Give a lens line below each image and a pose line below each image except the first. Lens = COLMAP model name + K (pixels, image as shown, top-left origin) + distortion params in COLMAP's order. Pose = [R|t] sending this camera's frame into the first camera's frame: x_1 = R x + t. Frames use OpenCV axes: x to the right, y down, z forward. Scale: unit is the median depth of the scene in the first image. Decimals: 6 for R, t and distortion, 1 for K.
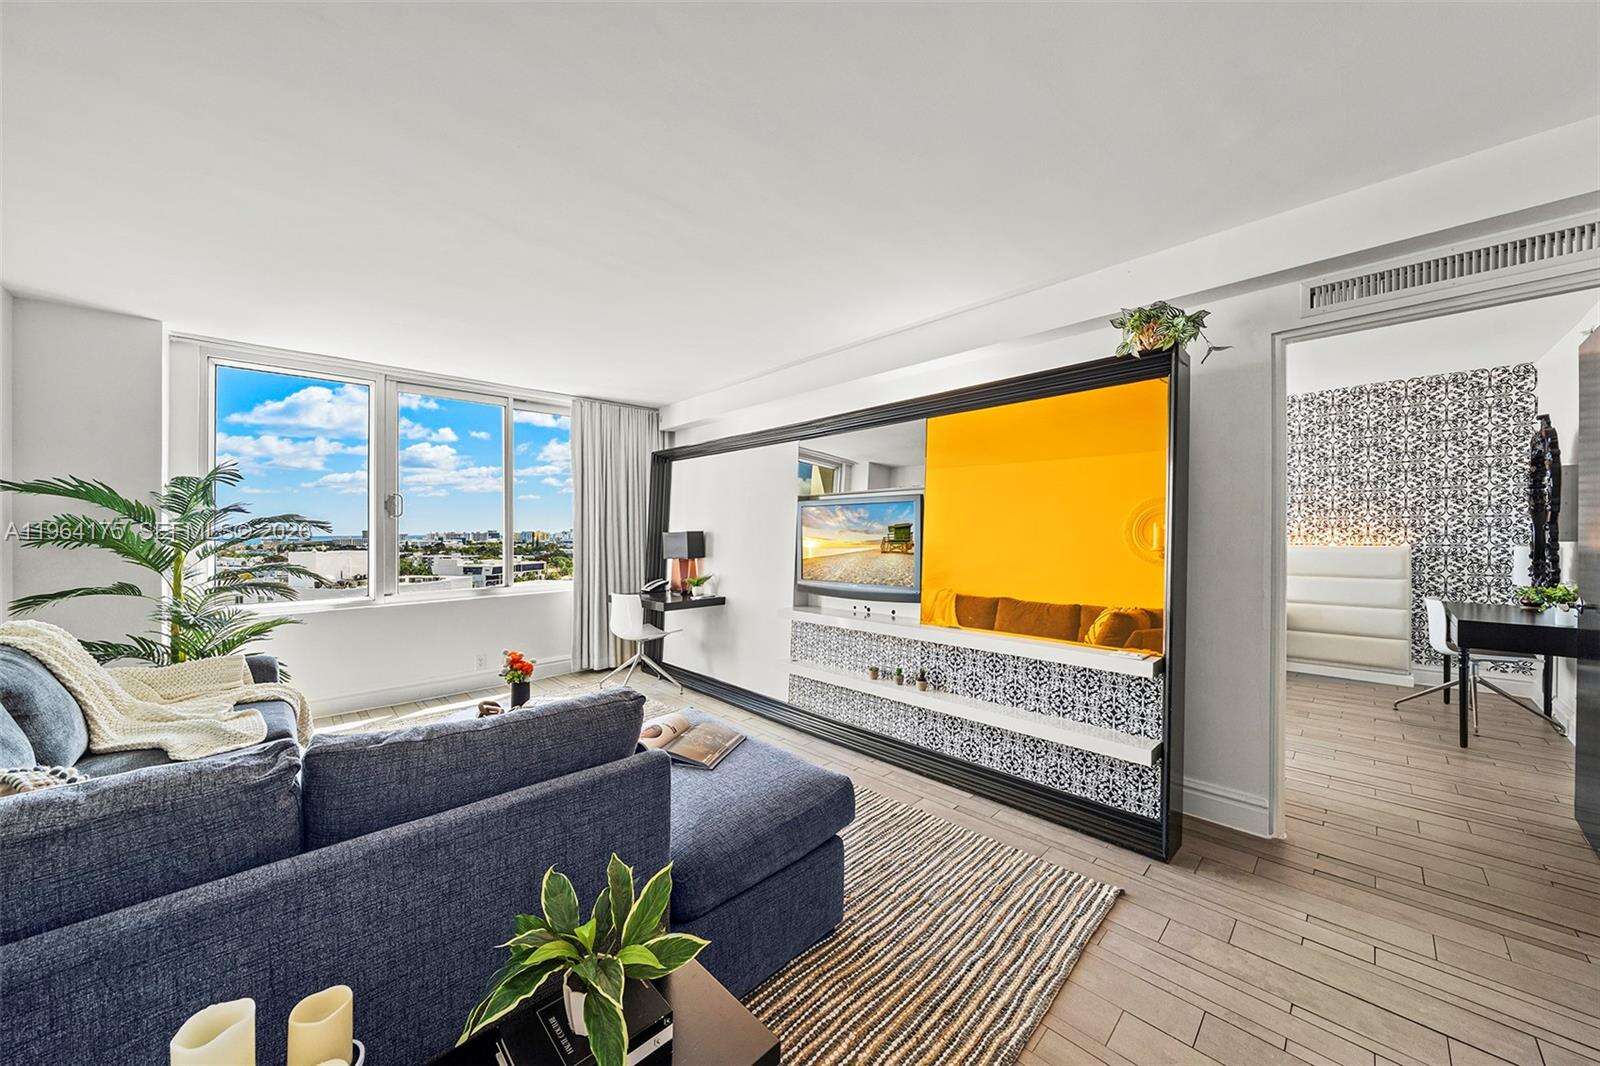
lens RADIAL K [[560.7, 0, 795.6], [0, 560.7, 530.3], [0, 0, 1]] dist [-0.002219, 0.000054]
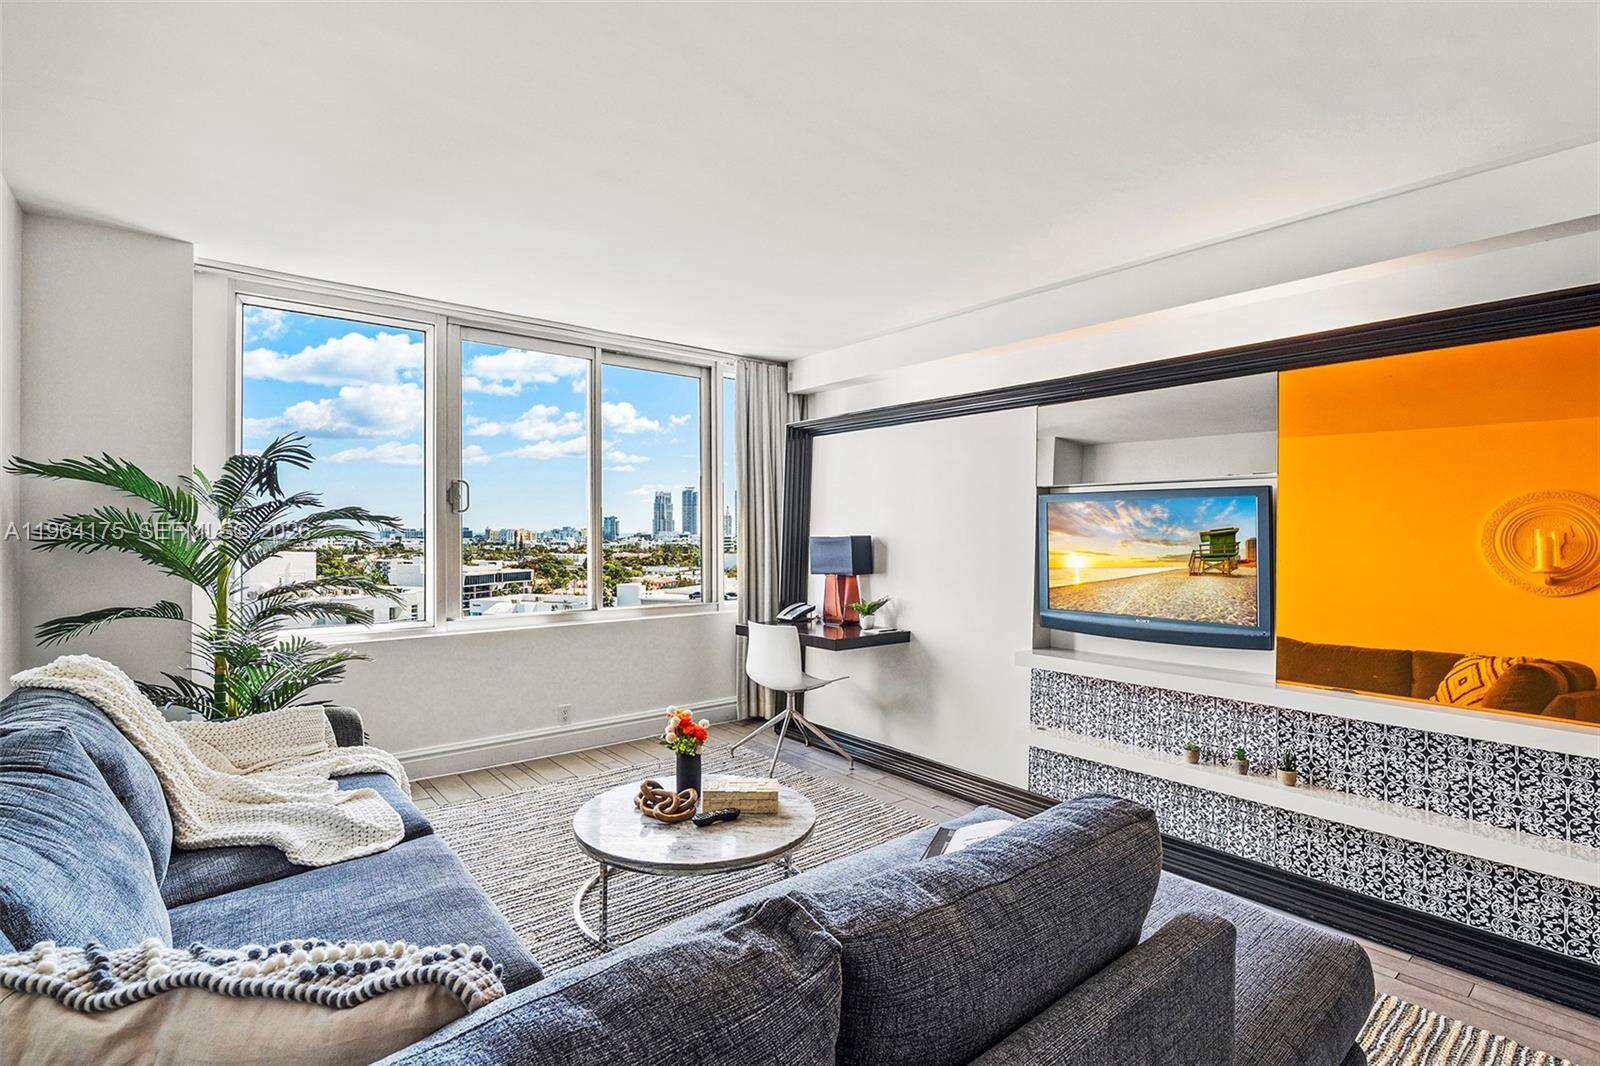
lens RADIAL K [[764.2, 0, 807.8], [0, 764.2, 529.3], [0, 0, 1]] dist [-0.000928, -0.000646]
pose [[0.997286, 0.010184, -0.072911, -0.255599], [-0.010364, 0.999944, -0.002084, -0.005227], [0.072886, 0.002834, 0.997336, 0.063371]]
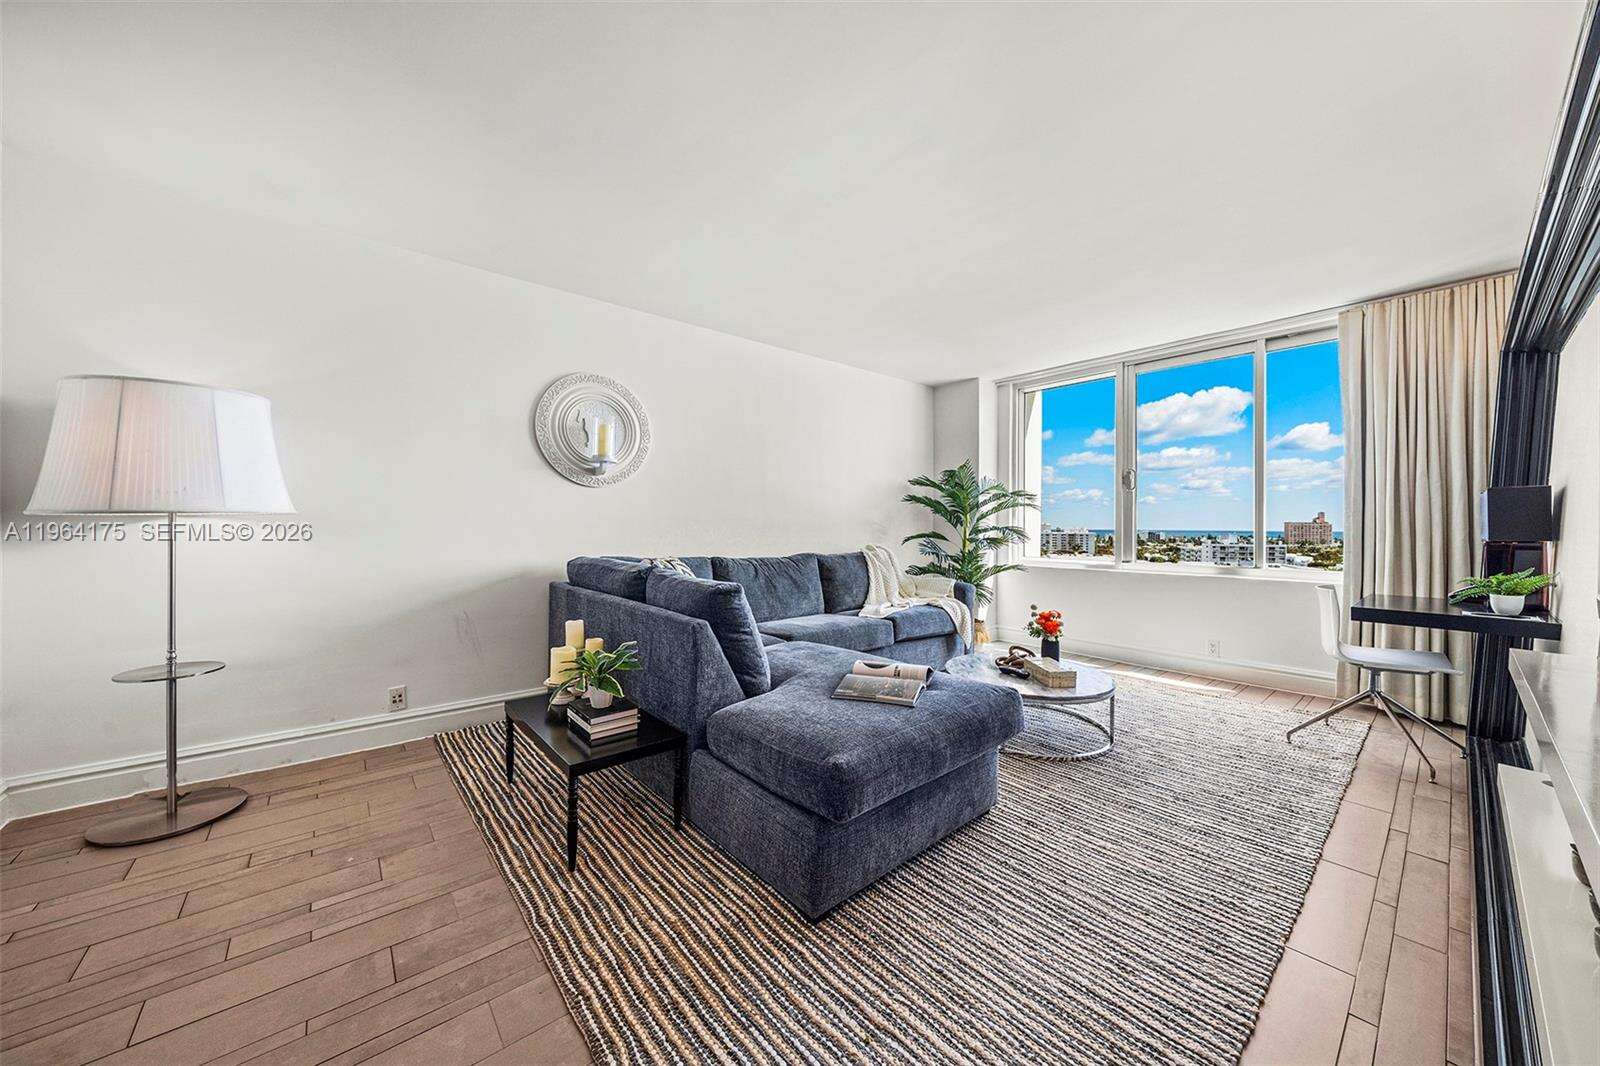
lens RADIAL K [[551.4, 0, 805.6], [0, 551.4, 529.4], [0, 0, 1]] dist [-0.000442, -0.000136]
pose [[-0.055270, 0.012492, -0.998393, 0.499287], [-0.004136, 0.999910, 0.012740, 0.053171], [0.998463, 0.004834, -0.055214, 0.566040]]
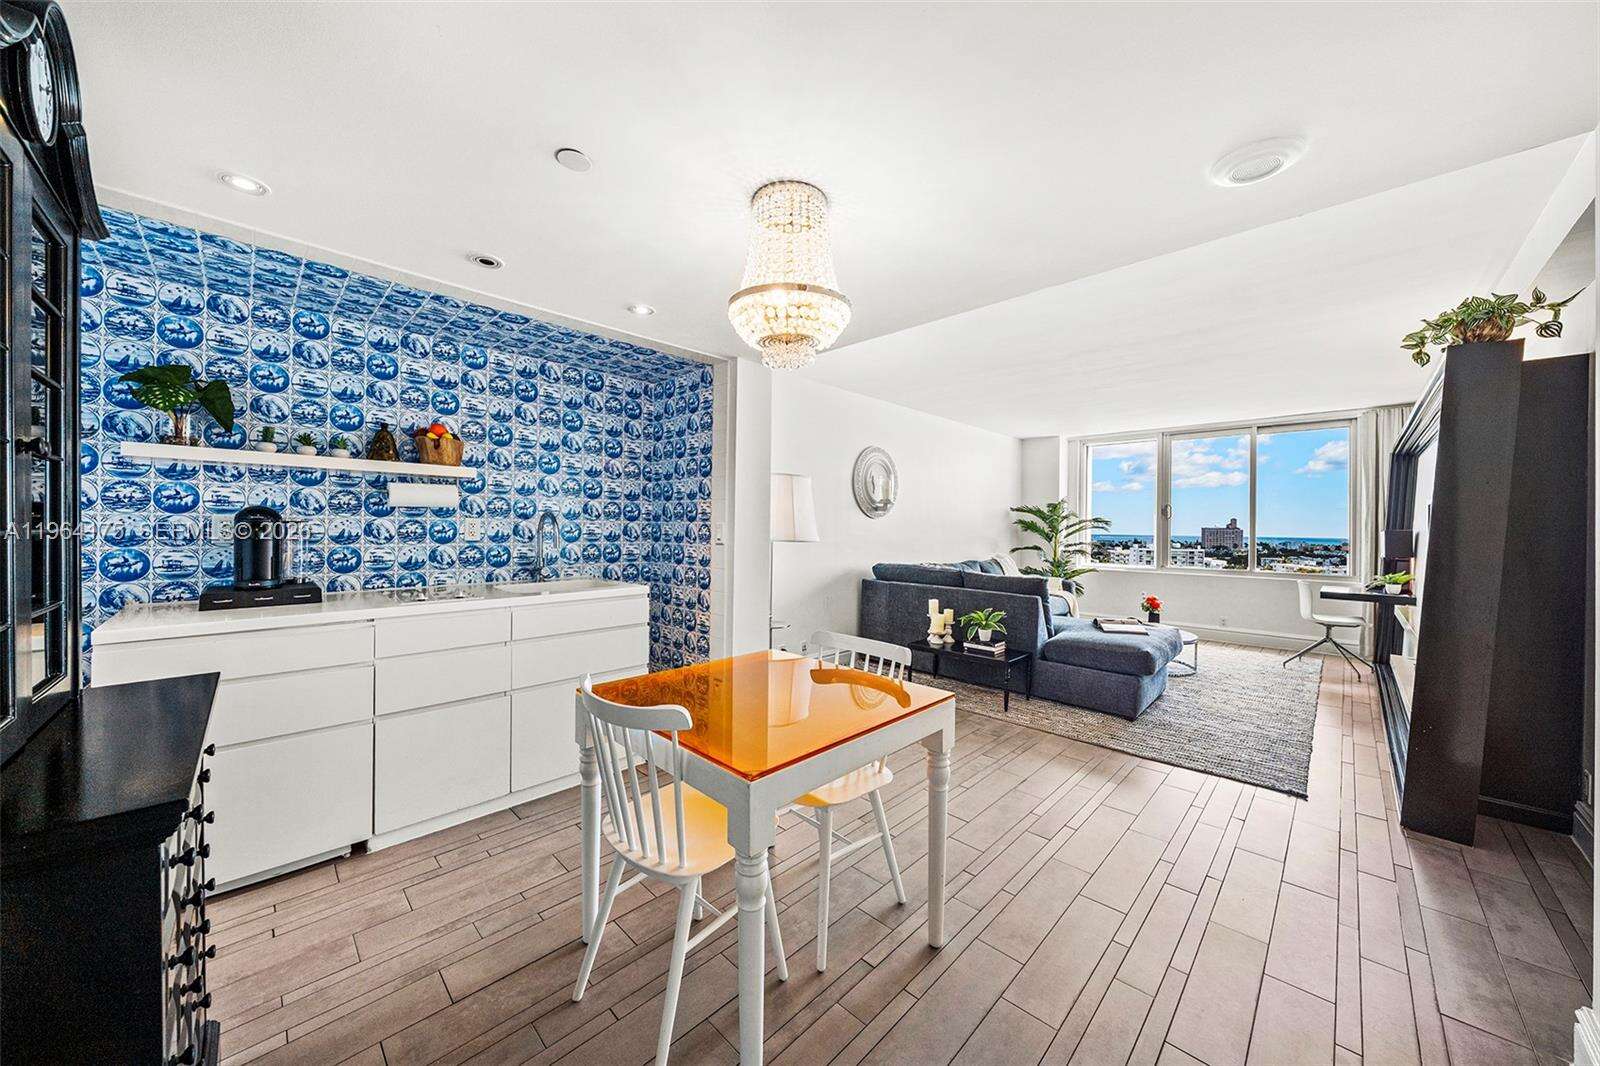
lens RADIAL K [[560.7, 0, 795.6], [0, 560.7, 530.3], [0, 0, 1]] dist [-0.002219, 0.000054]
pose [[0.033196, 0.011302, -0.999385, 1.140499], [-0.013864, 0.999845, 0.010847, 0.008584], [0.999353, 0.013495, 0.033347, -0.172008]]
